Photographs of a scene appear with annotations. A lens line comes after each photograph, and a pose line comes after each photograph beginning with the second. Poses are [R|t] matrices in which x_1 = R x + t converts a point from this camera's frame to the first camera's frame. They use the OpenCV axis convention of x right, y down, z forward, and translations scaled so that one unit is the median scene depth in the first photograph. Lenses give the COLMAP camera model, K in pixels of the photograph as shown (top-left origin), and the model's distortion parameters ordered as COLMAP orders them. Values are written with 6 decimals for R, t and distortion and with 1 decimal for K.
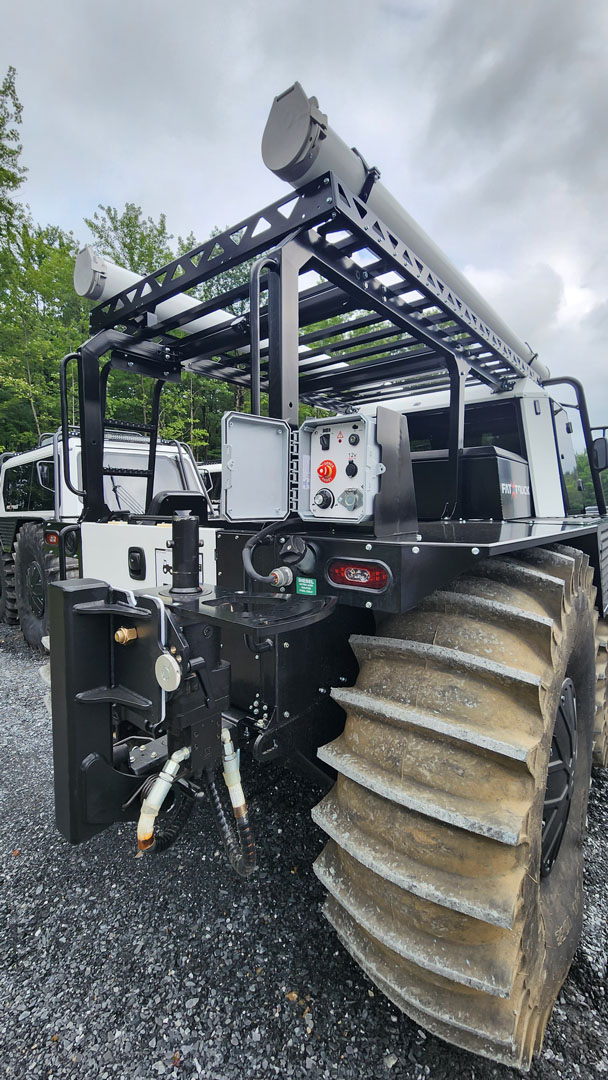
lens RADIAL K [[445.1, 0, 304.0], [0, 445.1, 540.0], [0, 0, 1]] dist [0.000751, -0.000139]
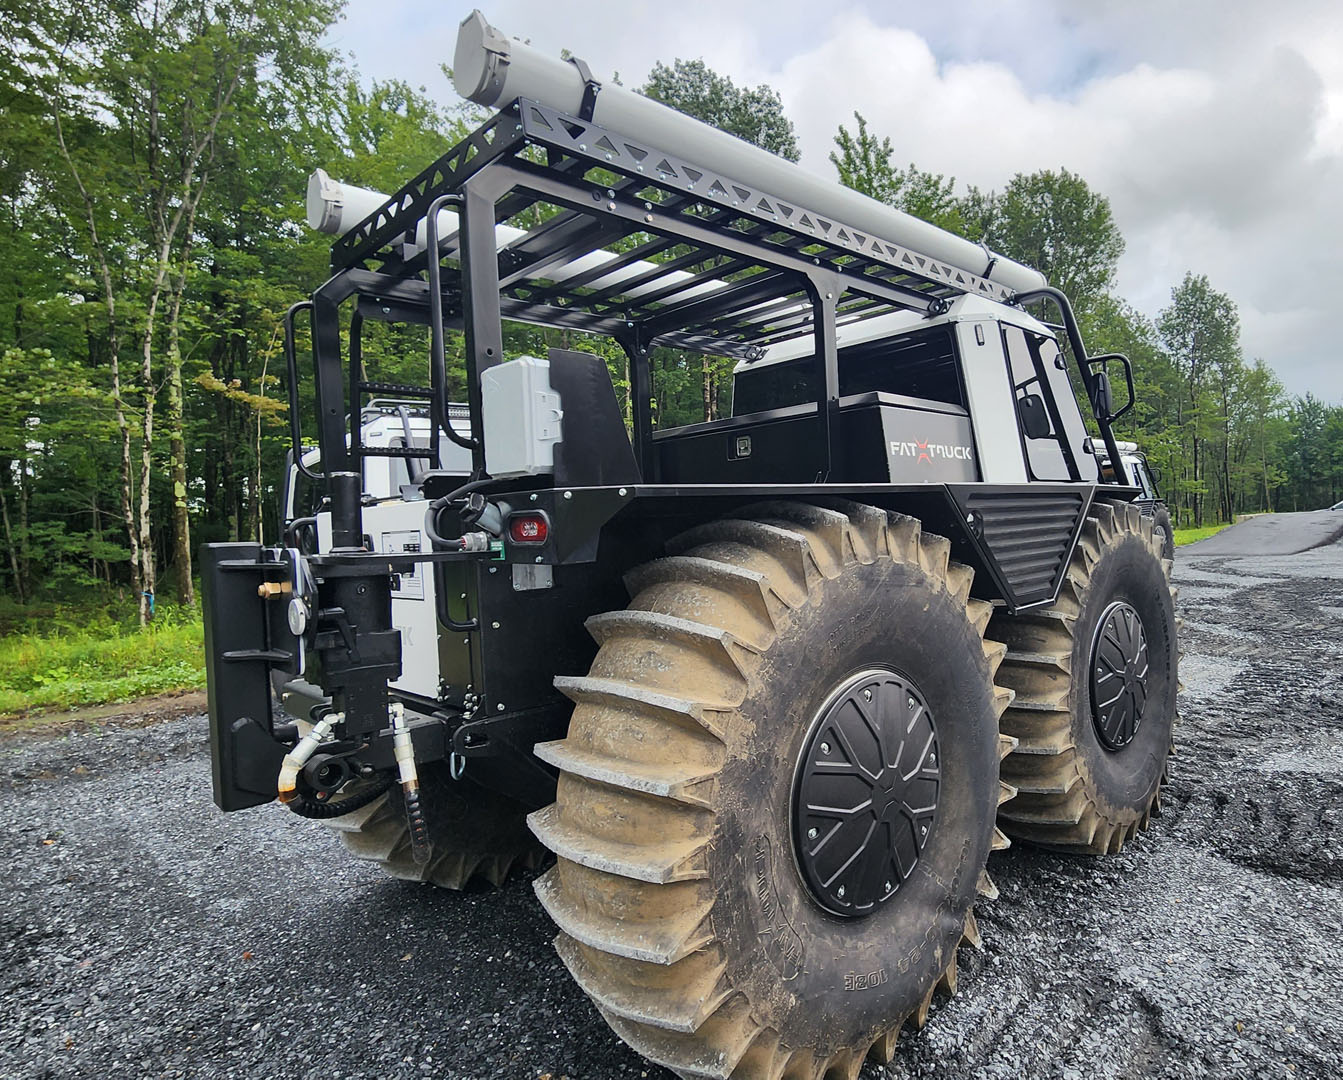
lens RADIAL K [[779.7, 0, 796.5], [0, 779.7, 549.6], [0, 0, 1]] dist [0.001285, 0.000619]
pose [[0.997761, -0.040493, -0.053229, 0.509465], [0.038214, 0.998337, -0.043169, 0.142632], [0.054889, 0.041038, 0.997649, -0.398117]]
